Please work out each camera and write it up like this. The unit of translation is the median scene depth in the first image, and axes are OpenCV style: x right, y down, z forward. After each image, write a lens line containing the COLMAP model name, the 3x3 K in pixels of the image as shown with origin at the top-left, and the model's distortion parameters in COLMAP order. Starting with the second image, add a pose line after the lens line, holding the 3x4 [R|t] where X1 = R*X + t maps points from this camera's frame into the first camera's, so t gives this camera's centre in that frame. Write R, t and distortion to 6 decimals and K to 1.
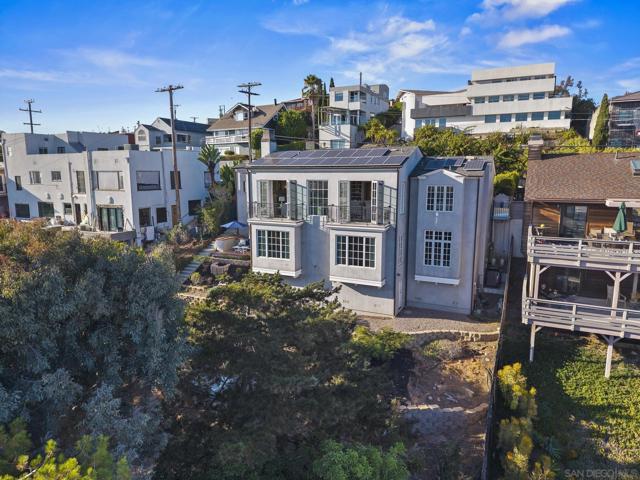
lens RADIAL K [[419.9, 0, 323.6], [0, 419.9, 251.1], [0, 0, 1]] dist [0.041507, -0.083796]
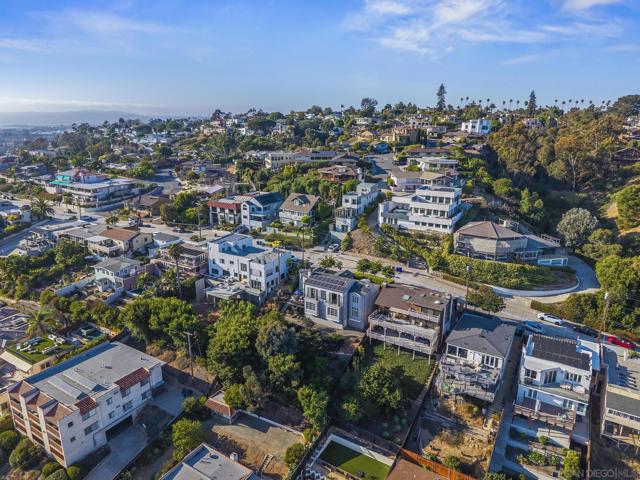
lens RADIAL K [[426.4, 0, 318.6], [0, 426.4, 239.6], [0, 0, 1]] dist [0.043415, -0.060746]
pose [[0.993276, 0.033047, -0.110955, 0.237774], [-0.022643, 0.995338, 0.093753, -0.668633], [0.113536, -0.090610, 0.989393, -1.824670]]
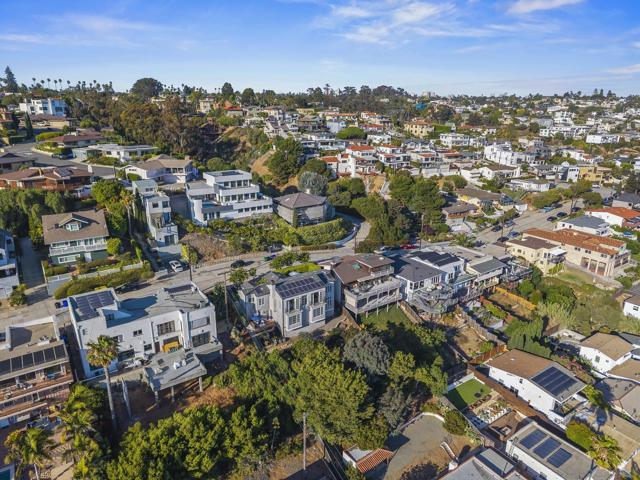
lens RADIAL K [[426.4, 0, 318.6], [0, 426.4, 239.6], [0, 0, 1]] dist [0.043415, -0.060746]
pose [[0.490915, -0.260608, 0.831316, -1.799609], [0.147393, 0.965300, 0.215571, -0.893740], [-0.858649, 0.016704, 0.512292, -0.542707]]
